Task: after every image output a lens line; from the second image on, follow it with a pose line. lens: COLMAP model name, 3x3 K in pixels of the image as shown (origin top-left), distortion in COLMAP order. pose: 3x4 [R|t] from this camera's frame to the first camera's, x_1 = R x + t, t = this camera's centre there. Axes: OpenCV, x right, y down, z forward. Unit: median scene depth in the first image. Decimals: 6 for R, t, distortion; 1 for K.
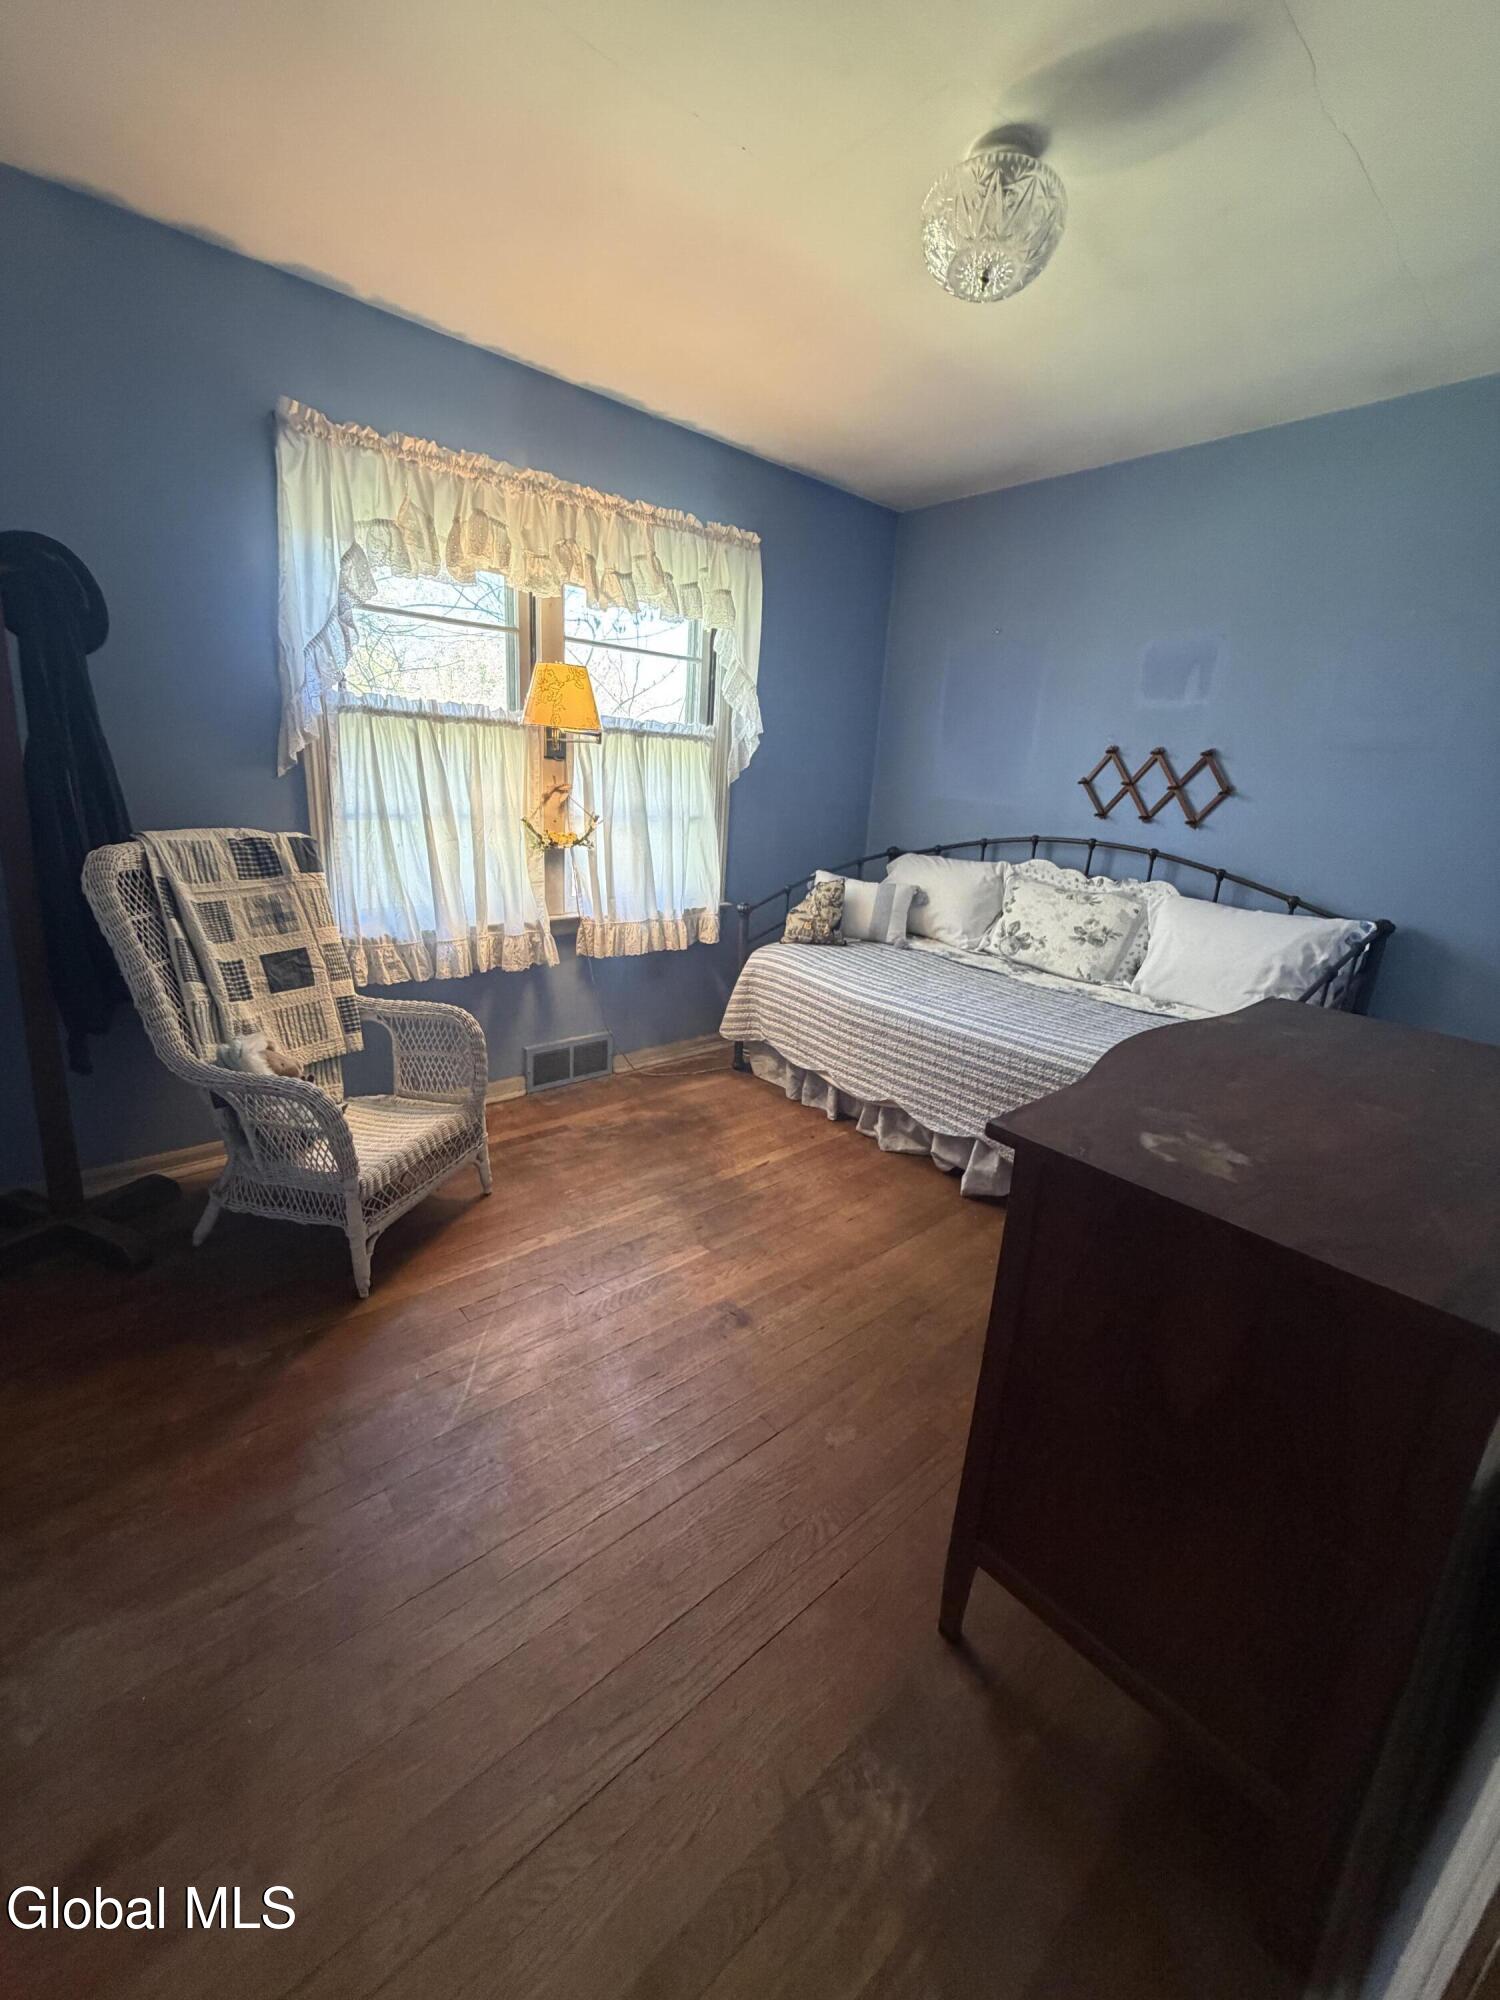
lens RADIAL K [[795.8, 0, 753.3], [0, 795.8, 992.0], [0, 0, 1]] dist [0.001510, 0.000264]
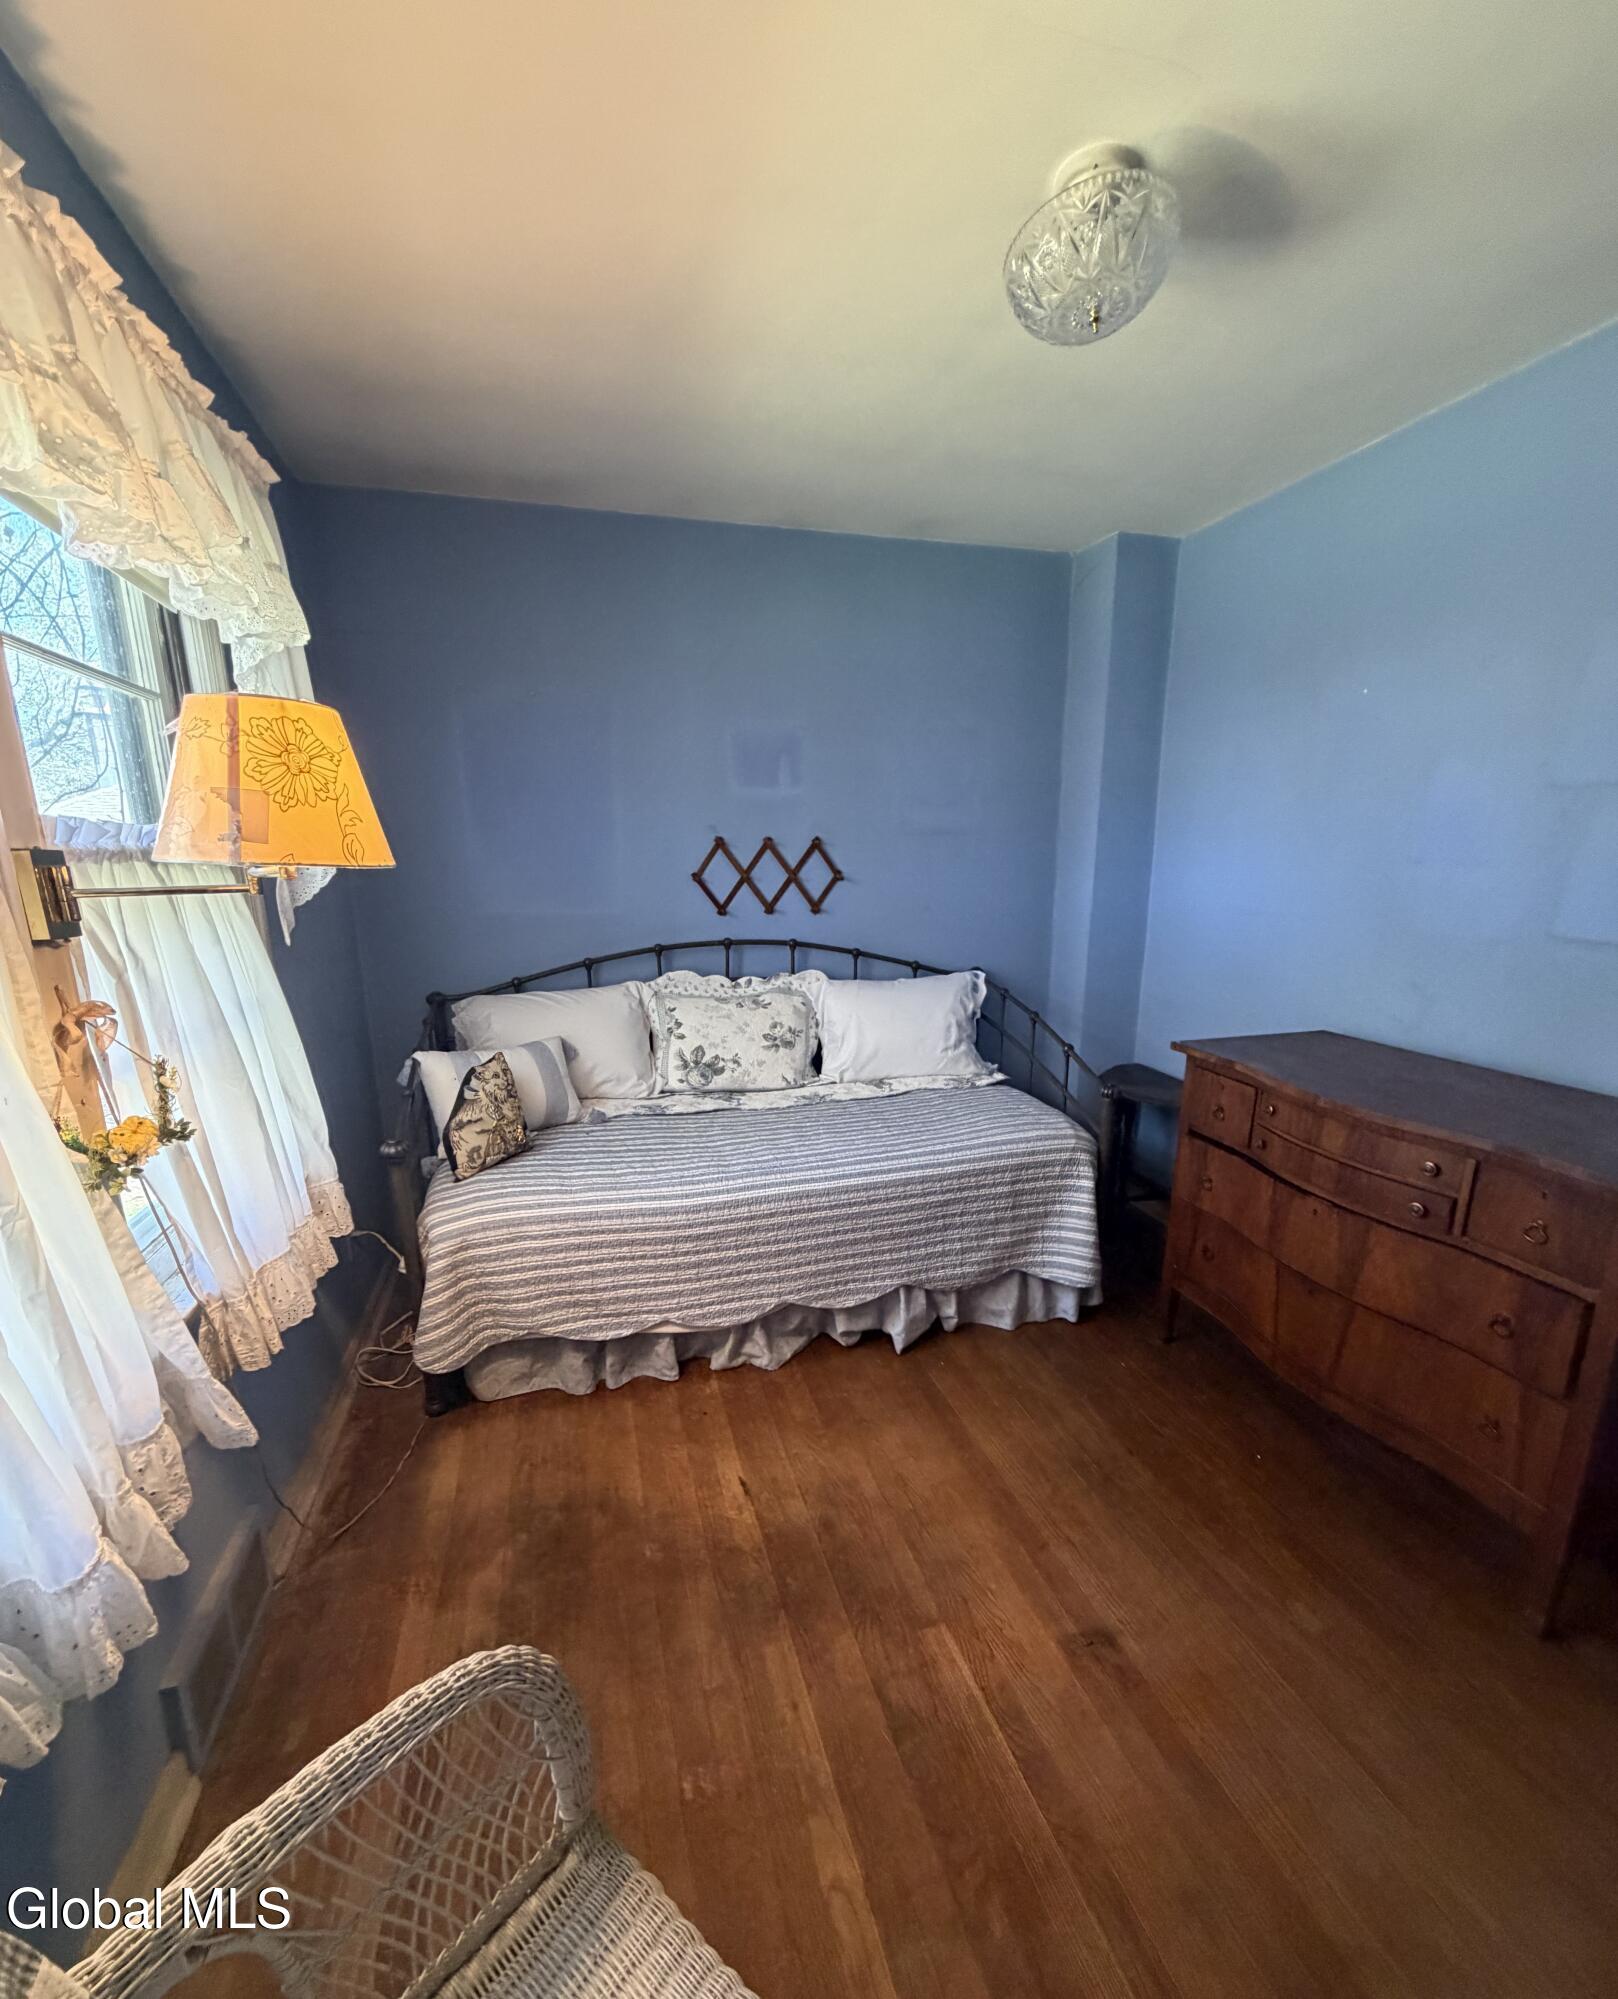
lens RADIAL K [[859.2, 0, 810.3], [0, 859.2, 1072.5], [0, 0, 1]] dist [-0.000331, -0.000026]
pose [[0.424926, -0.281924, 0.860207, -0.436827], [0.283051, 0.943997, 0.169563, -0.194974], [-0.859837, 0.171431, 0.480928, 0.493160]]
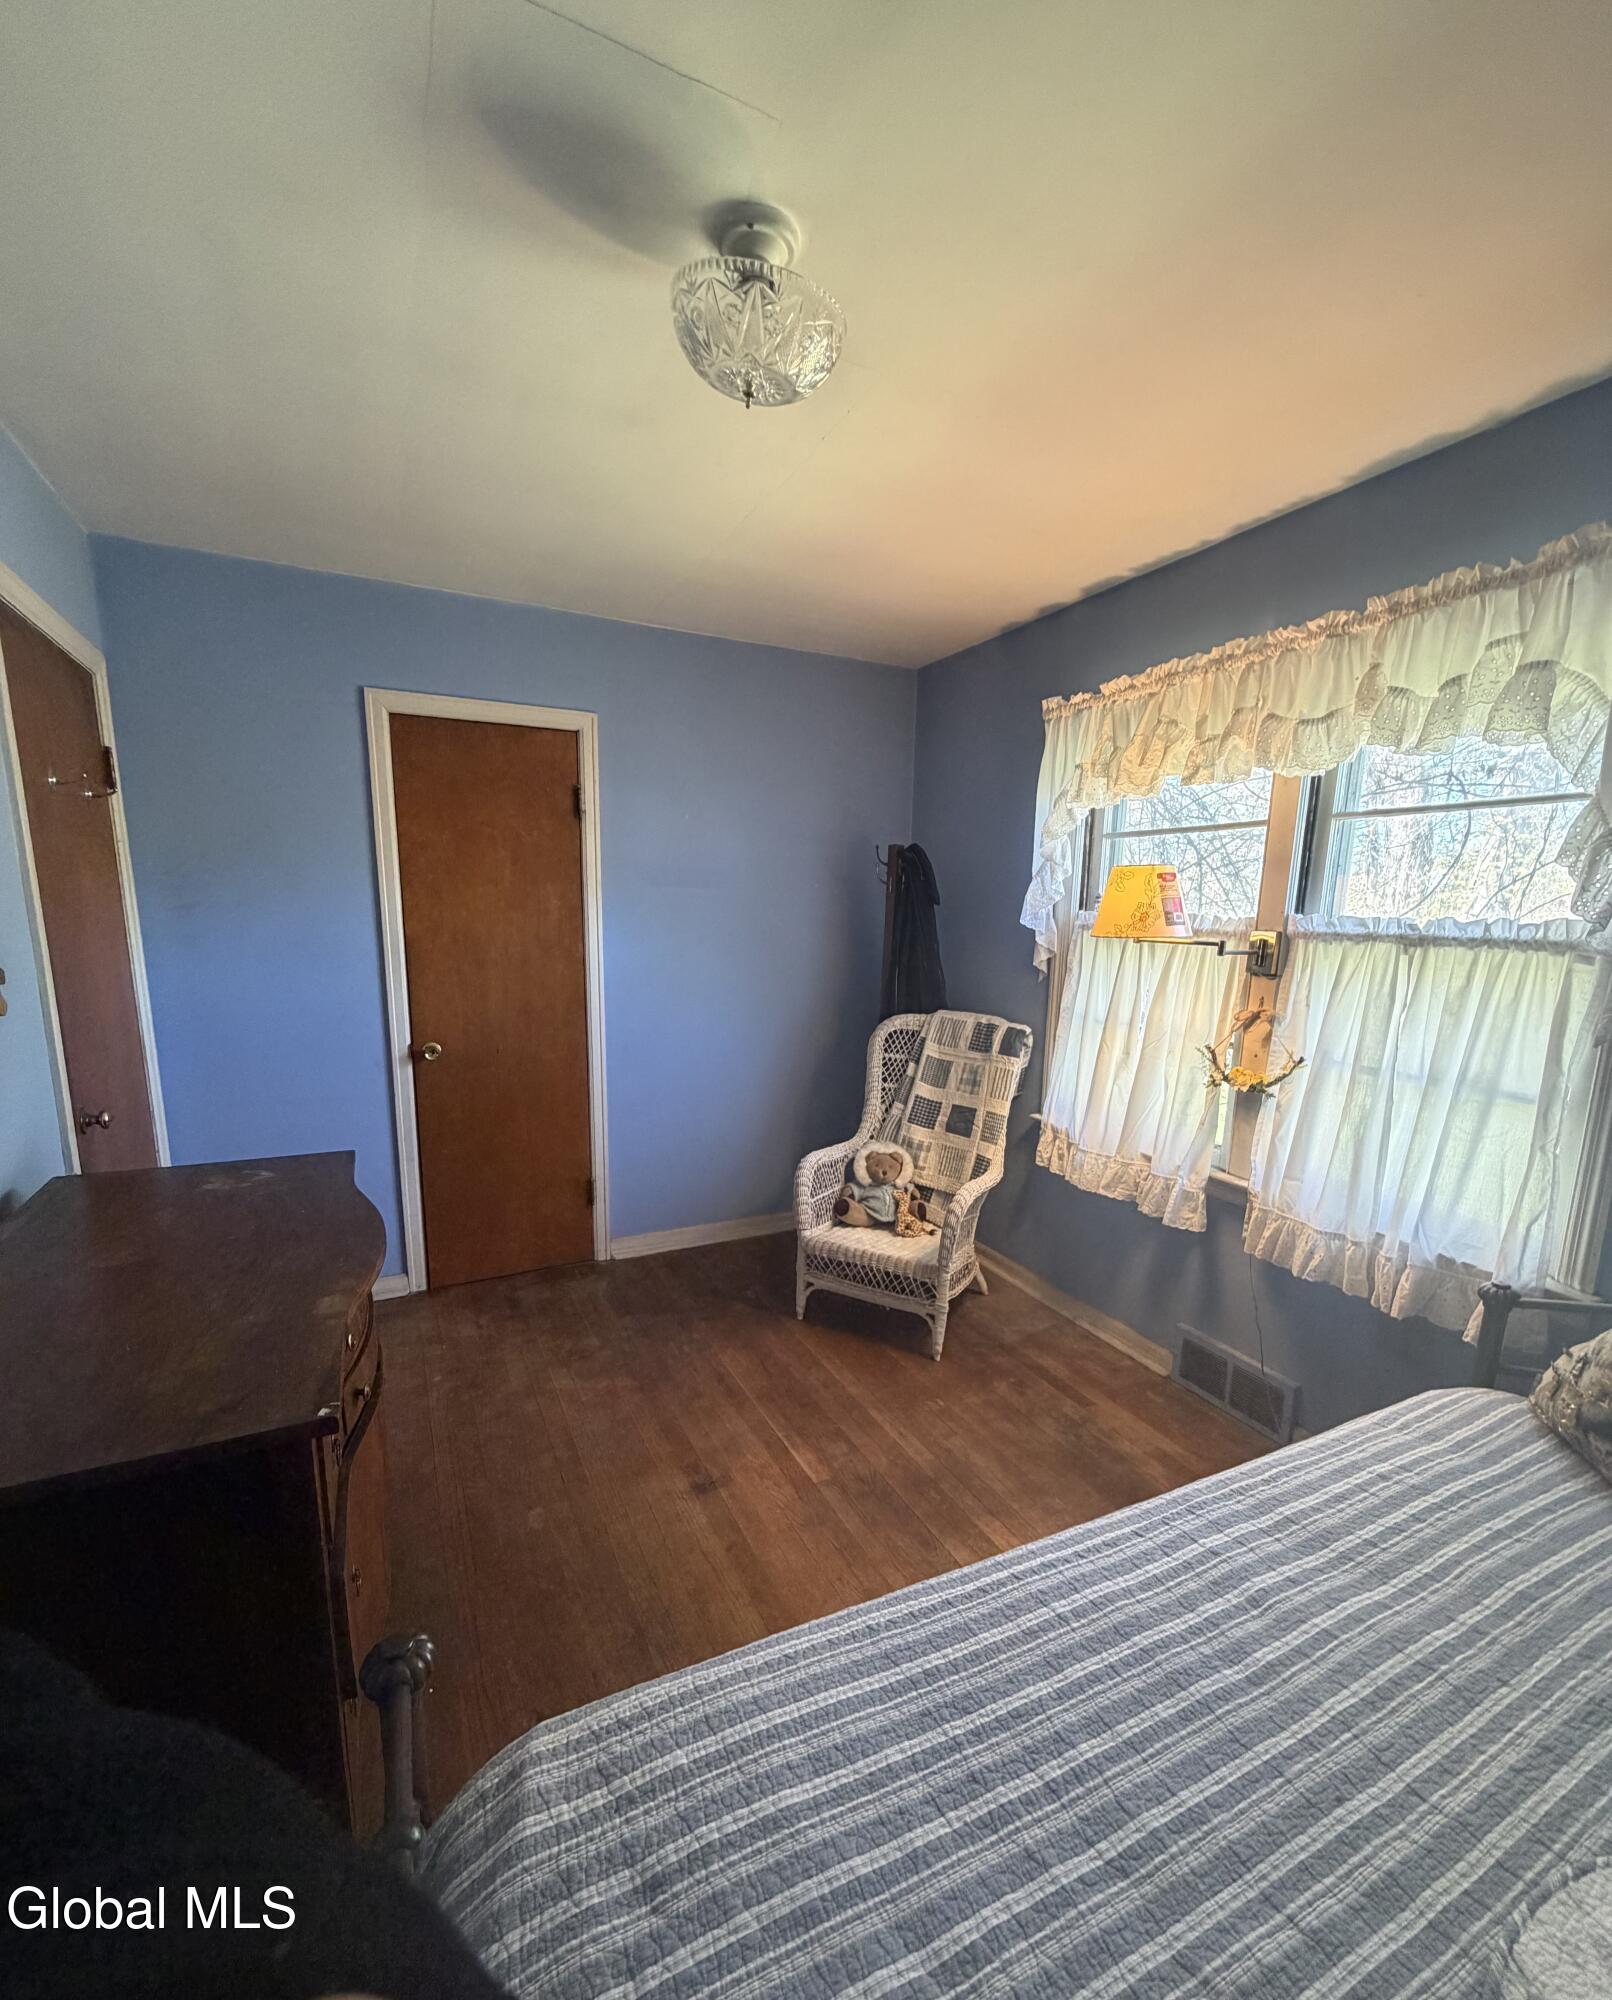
lens RADIAL K [[852.5, 0, 804.3], [0, 852.5, 1065.1], [0, 0, 1]] dist [0.000068, -0.000001]
pose [[-0.248967, 0.110633, -0.962173, 0.614438], [-0.307243, 0.933118, 0.186793, -0.220214], [0.918486, 0.342126, -0.198324, 0.750863]]
